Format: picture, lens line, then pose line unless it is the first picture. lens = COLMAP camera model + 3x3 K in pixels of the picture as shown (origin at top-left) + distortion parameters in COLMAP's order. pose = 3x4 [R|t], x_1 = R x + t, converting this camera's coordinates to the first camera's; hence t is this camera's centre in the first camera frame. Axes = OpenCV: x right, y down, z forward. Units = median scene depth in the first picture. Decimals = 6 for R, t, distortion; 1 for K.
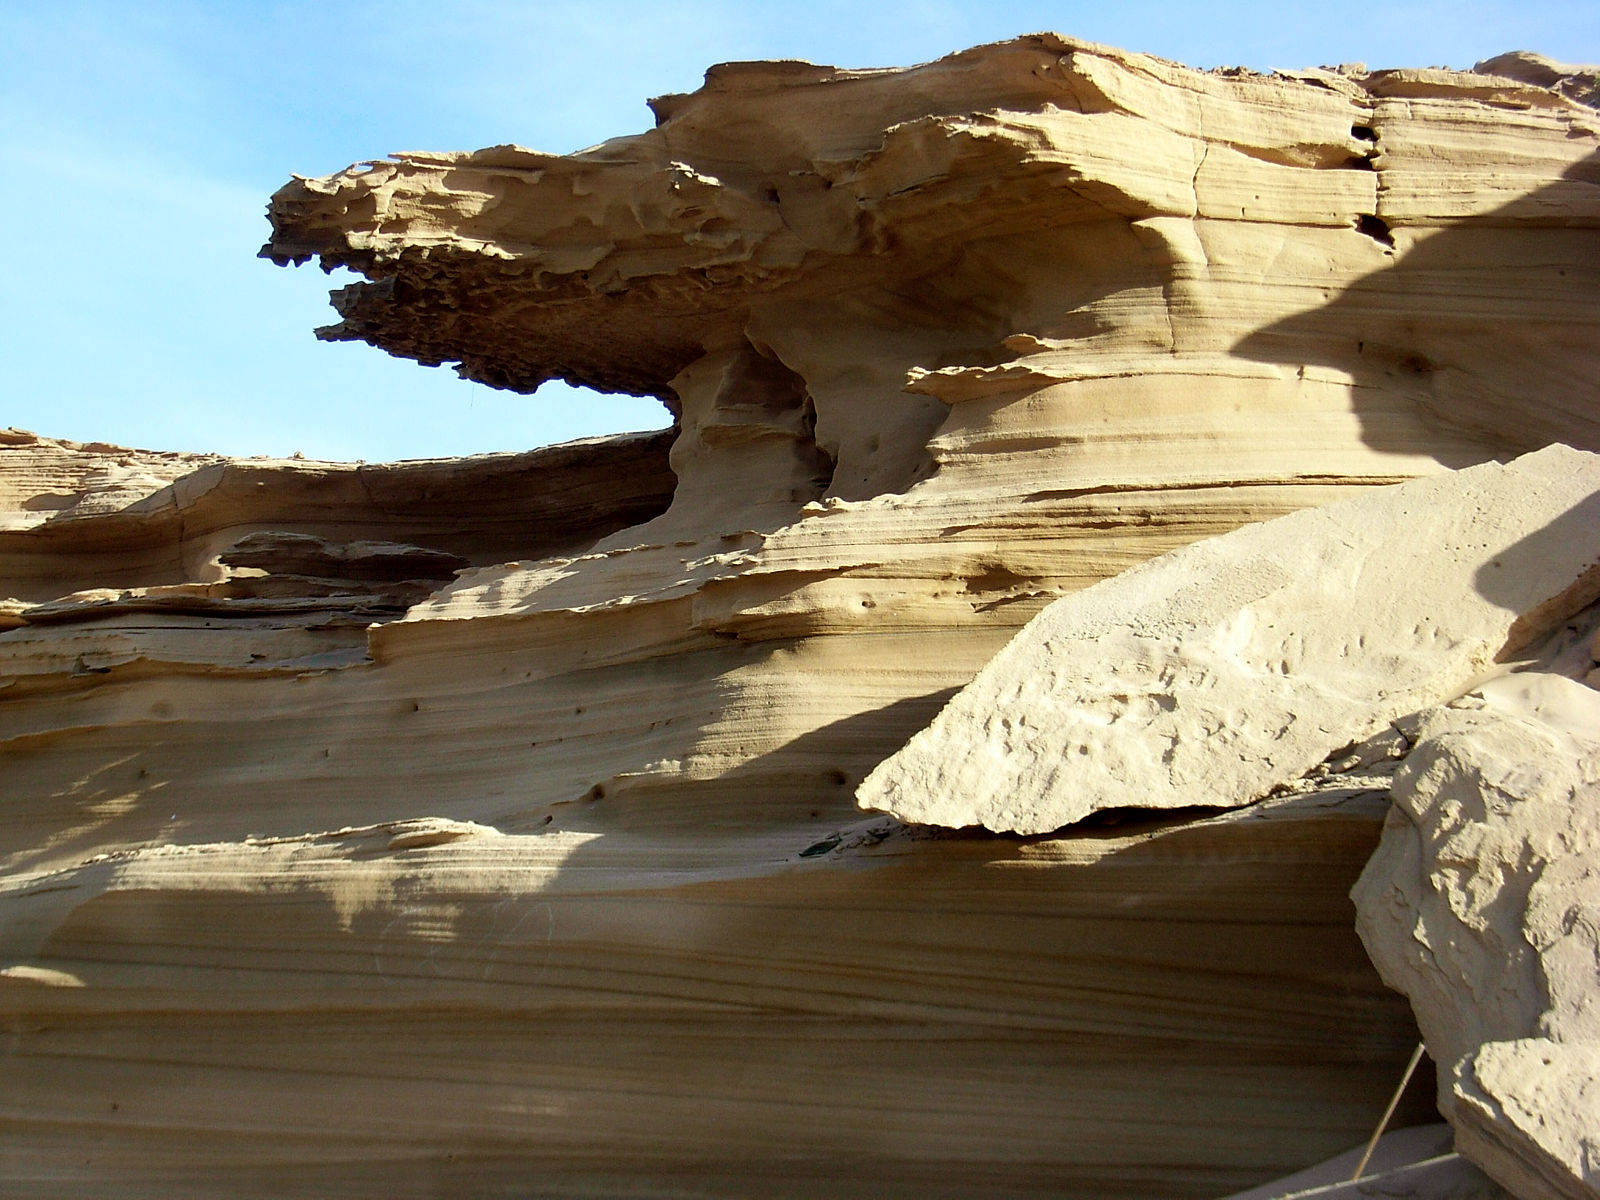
lens RADIAL K [[3011.1, 0, 827.7], [0, 3011.1, 635.3], [0, 0, 1]] dist [0.232951, -0.264029]
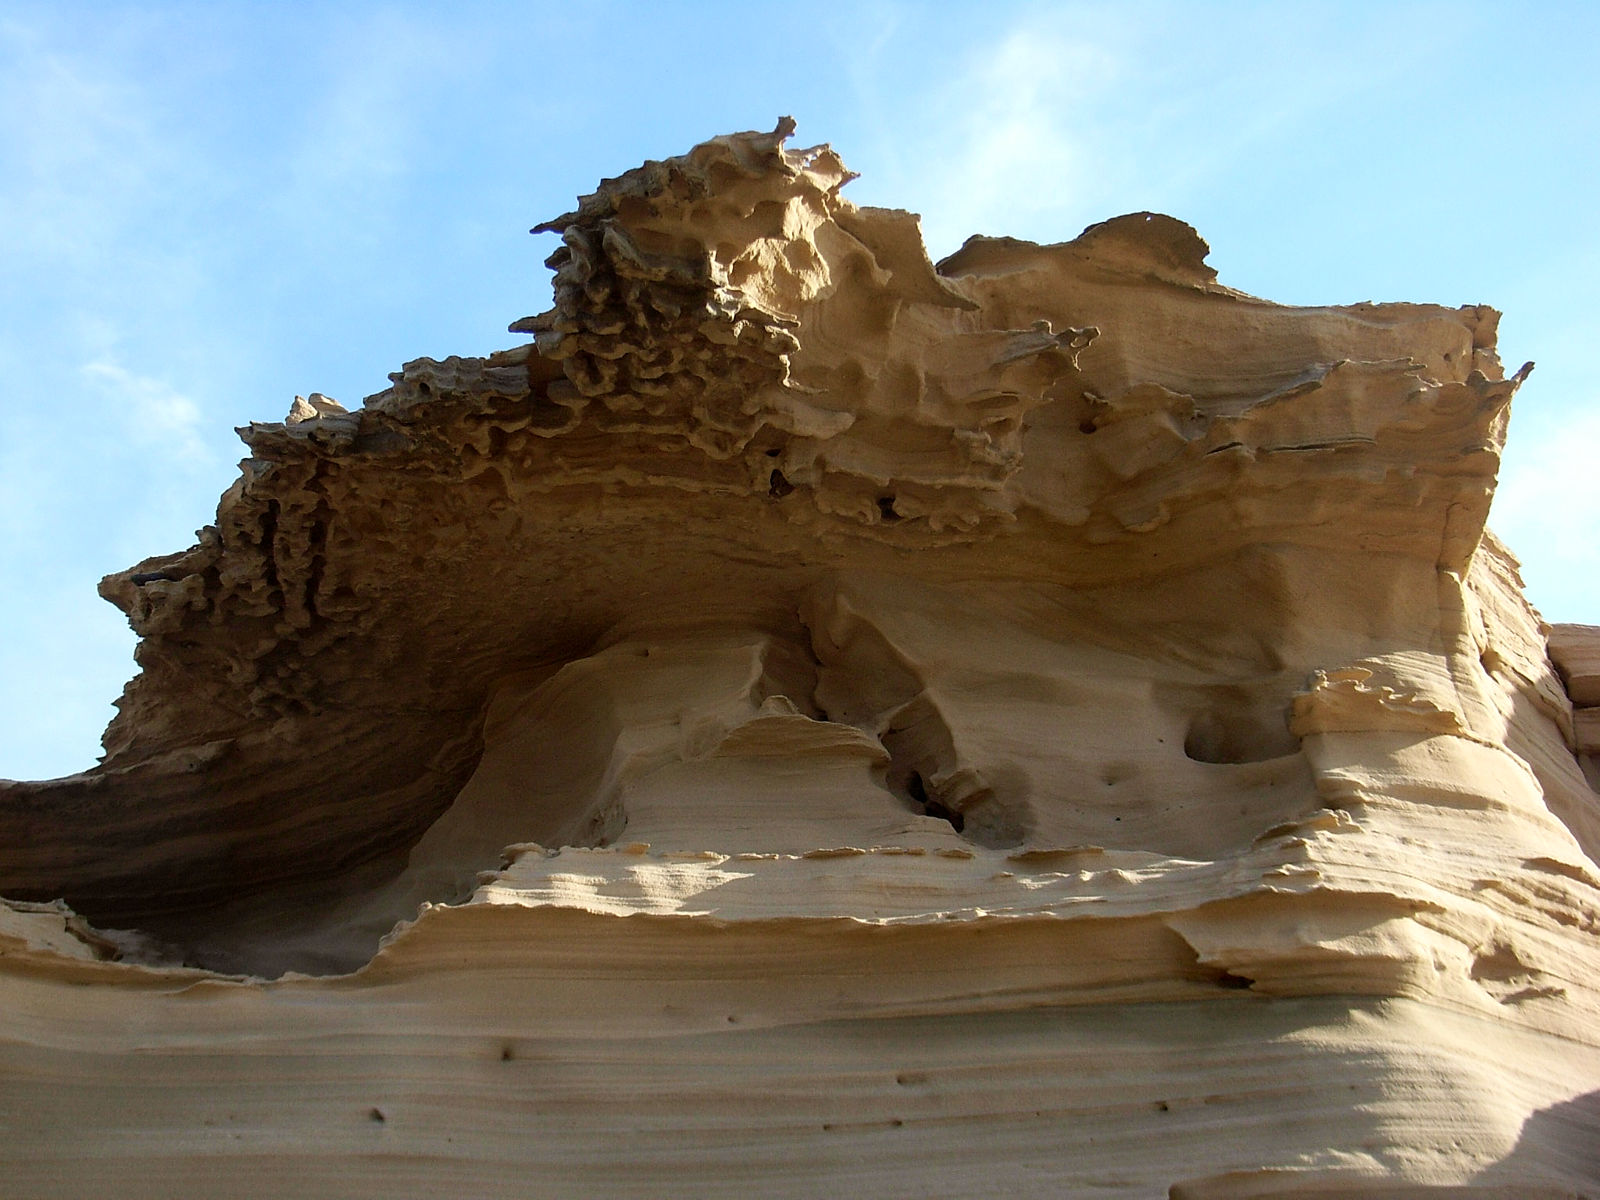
lens RADIAL K [[2637.0, 0, 800.0], [0, 2637.0, 600.0], [0, 0, 1]] dist [0.175323, -0.096599]
pose [[0.685800, 0.265006, 0.677827, -0.490387], [-0.051768, 0.946754, -0.317770, 0.105476], [-0.725946, 0.182837, 0.663003, 0.636634]]
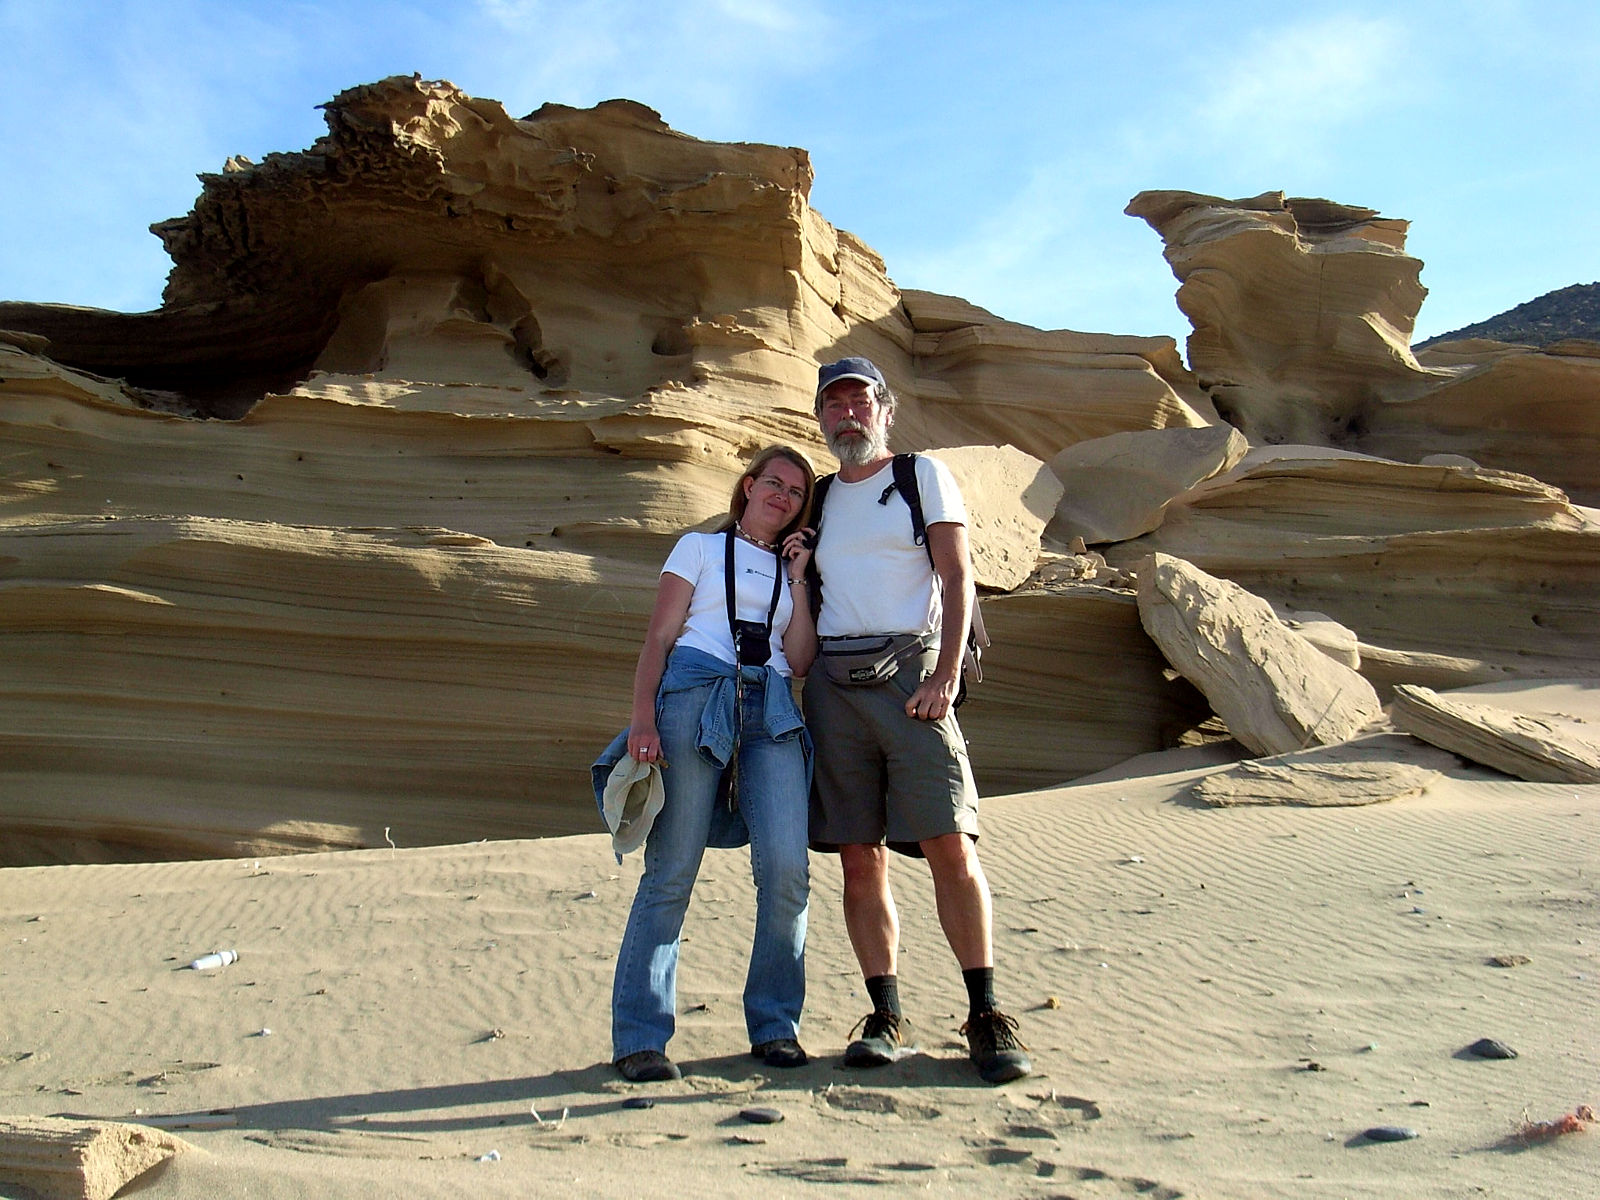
lens RADIAL K [[2045.5, 0, 800.0], [0, 2045.5, 600.0], [0, 0, 1]] dist [0.169519, -0.560945]
pose [[0.672476, 0.165145, 0.721459, -0.692804], [-0.120786, 0.986207, -0.113162, 0.177425], [-0.730197, -0.011044, 0.683148, 0.186741]]
